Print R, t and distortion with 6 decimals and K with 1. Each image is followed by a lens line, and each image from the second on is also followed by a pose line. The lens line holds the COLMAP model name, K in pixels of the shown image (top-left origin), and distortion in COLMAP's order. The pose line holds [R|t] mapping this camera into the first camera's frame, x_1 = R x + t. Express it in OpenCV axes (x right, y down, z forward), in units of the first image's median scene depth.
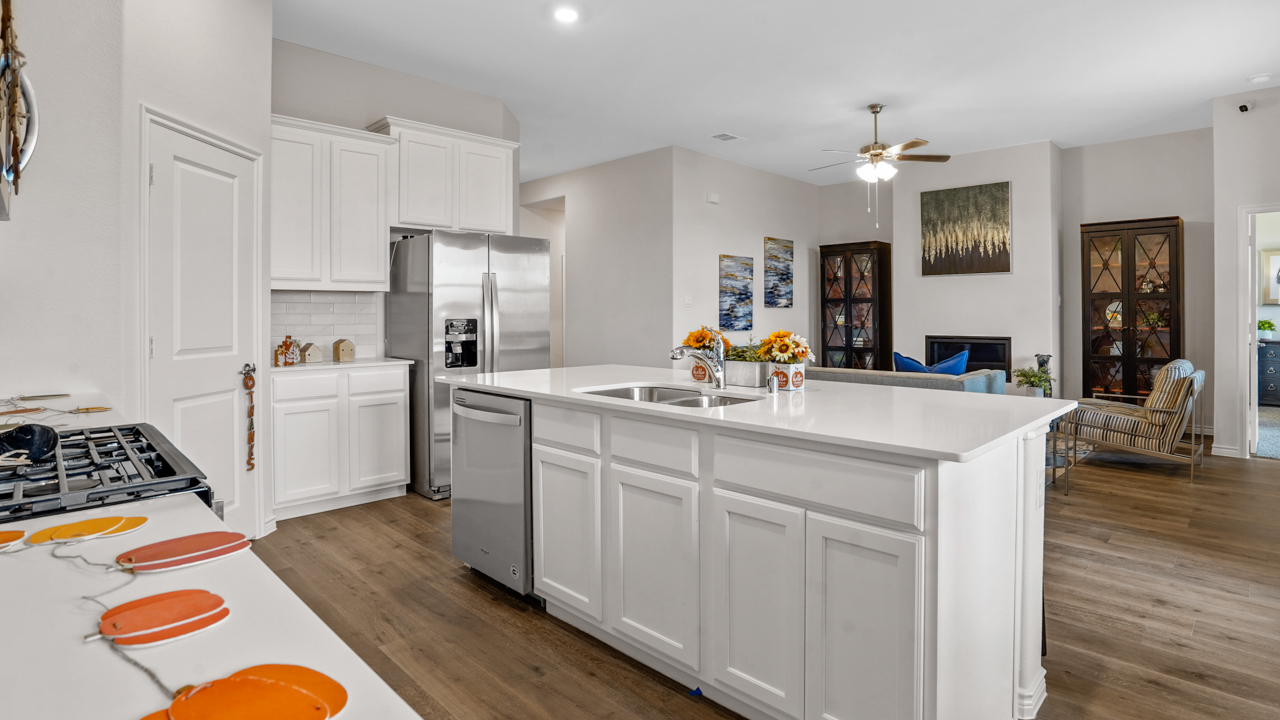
lens RADIAL K [[643.2, 0, 640.2], [0, 643.2, 322.9], [0, 0, 1]] dist [-0.000150, -0.000106]
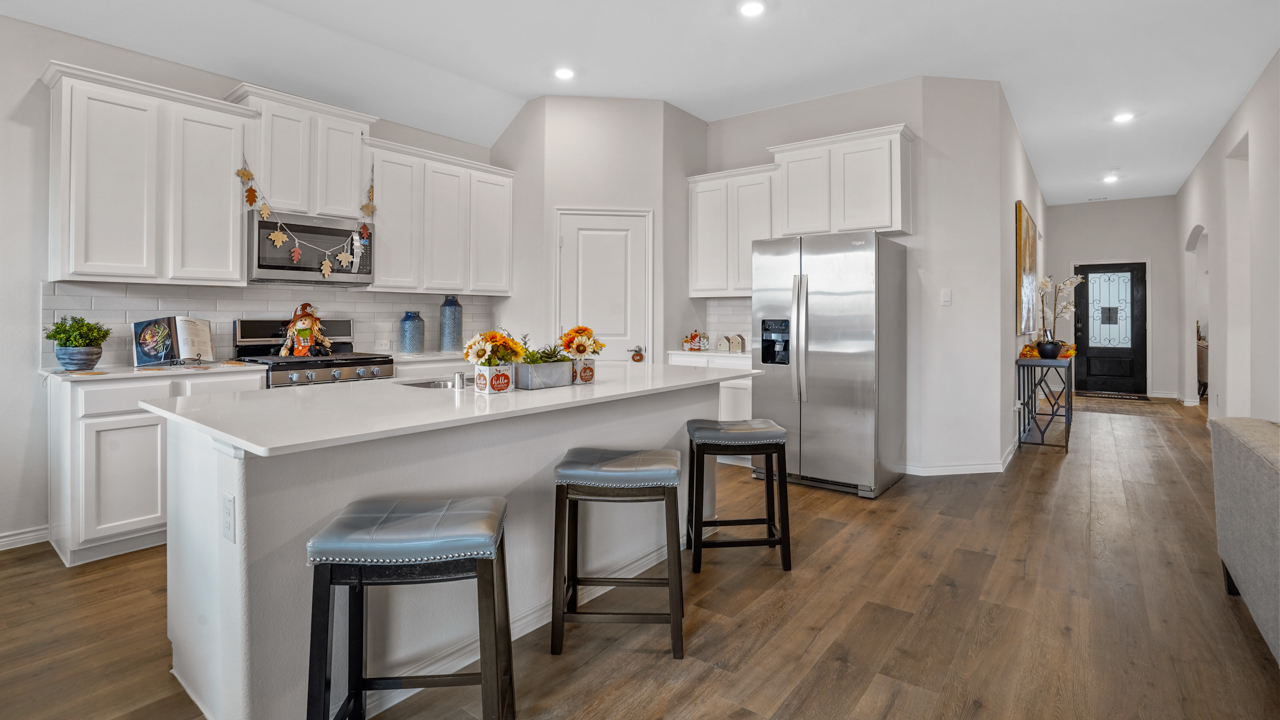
lens RADIAL K [[612.9, 0, 640.5], [0, 612.9, 306.9], [0, 0, 1]] dist [-0.000617, -0.000024]
pose [[0.170168, -0.005003, -0.985402, 0.759837], [-0.014427, 0.999867, -0.007567, -0.018202], [0.985309, 0.015504, 0.170073, 0.647381]]
